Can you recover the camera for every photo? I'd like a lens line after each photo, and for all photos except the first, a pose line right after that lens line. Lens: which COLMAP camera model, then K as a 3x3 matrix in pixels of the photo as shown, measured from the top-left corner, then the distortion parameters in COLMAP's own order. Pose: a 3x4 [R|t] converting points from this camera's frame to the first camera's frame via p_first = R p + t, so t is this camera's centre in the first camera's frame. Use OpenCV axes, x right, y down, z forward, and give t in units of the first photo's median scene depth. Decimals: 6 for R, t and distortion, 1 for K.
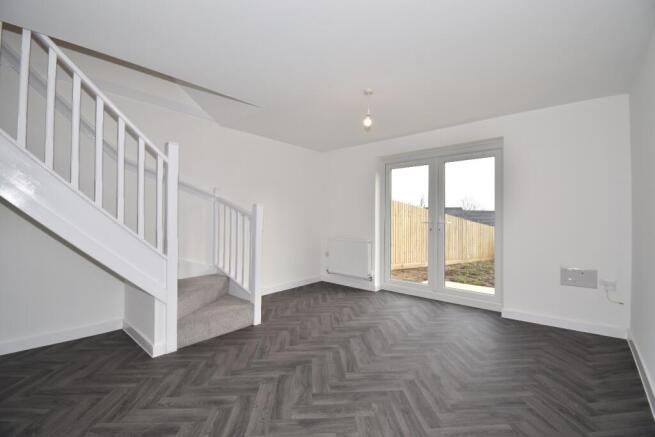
lens RADIAL K [[293.4, 0, 326.4], [0, 293.4, 226.8], [0, 0, 1]] dist [-0.014777, -0.012797]
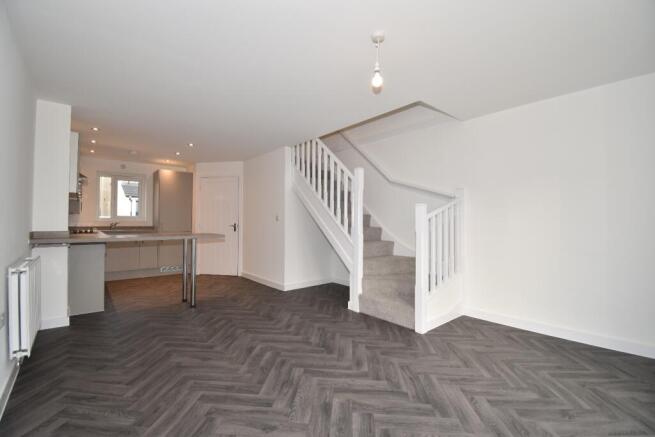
lens RADIAL K [[276.6, 0, 327.5], [0, 276.6, 218.5], [0, 0, 1]] dist [0.001028, -0.016400]
pose [[-0.118073, -0.008189, -0.992971, 0.935681], [-0.040989, 0.999154, -0.003366, -0.033589], [0.992159, 0.040304, -0.118309, 1.056560]]
